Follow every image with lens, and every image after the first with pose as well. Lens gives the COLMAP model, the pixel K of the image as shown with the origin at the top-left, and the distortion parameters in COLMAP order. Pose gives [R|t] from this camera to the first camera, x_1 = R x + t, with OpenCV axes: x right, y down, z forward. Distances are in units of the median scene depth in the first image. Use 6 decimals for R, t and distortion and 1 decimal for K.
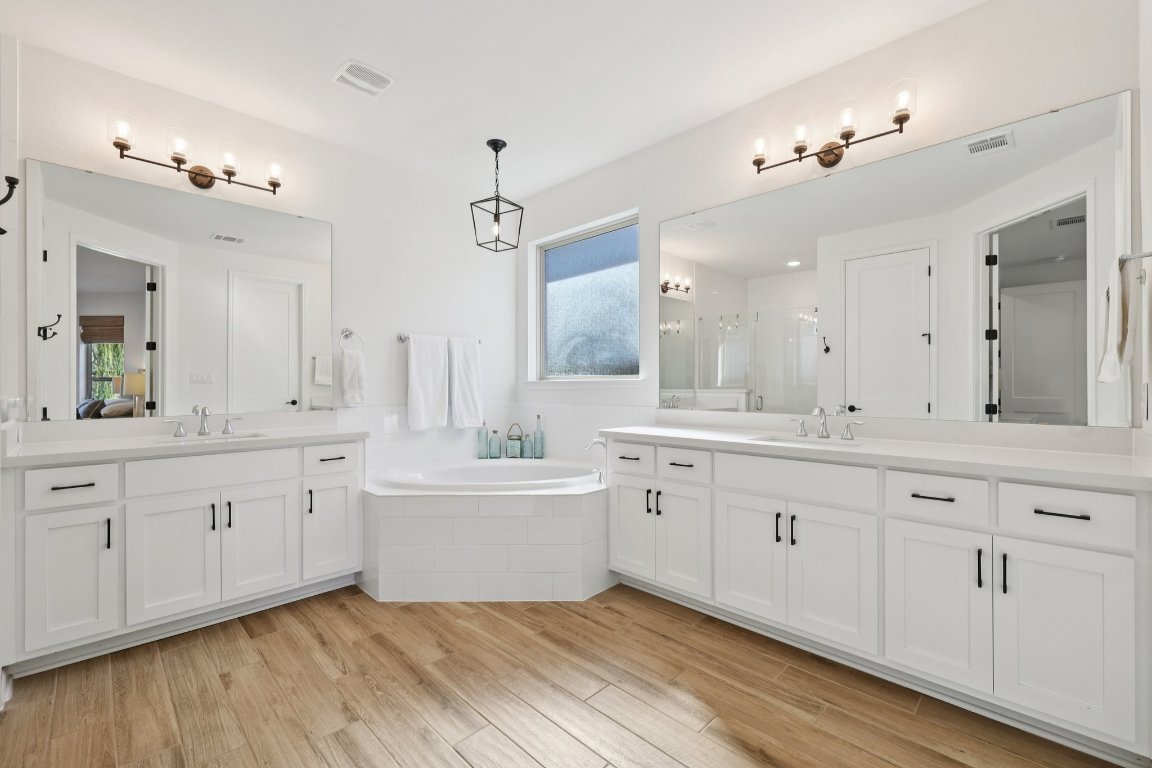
lens RADIAL K [[488.5, 0, 576.0], [0, 488.5, 384.0], [0, 0, 1]] dist [0.001693, 0.000274]
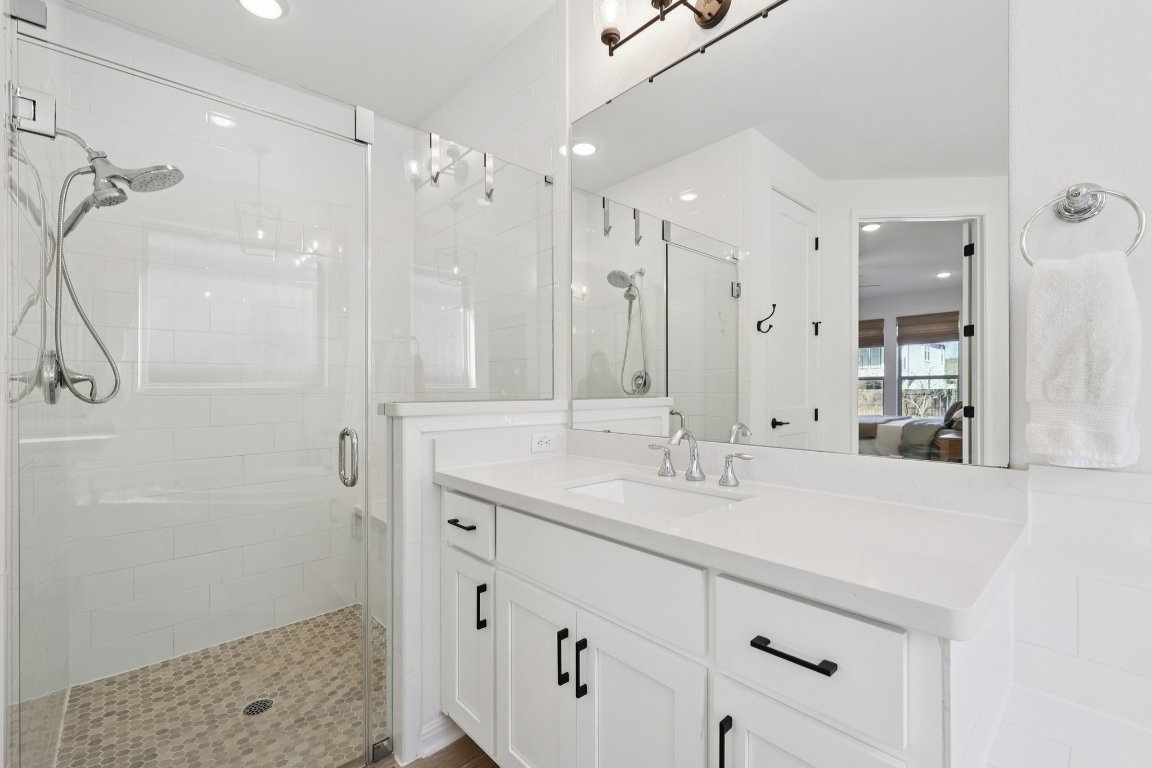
lens RADIAL K [[488.5, 0, 576.0], [0, 488.5, 384.0], [0, 0, 1]] dist [0.001693, 0.000274]
pose [[-0.044461, 0.000349, -0.999011, -0.172301], [0.004958, 0.999988, 0.000129, -0.001259], [0.998999, -0.004947, -0.044462, 0.699435]]
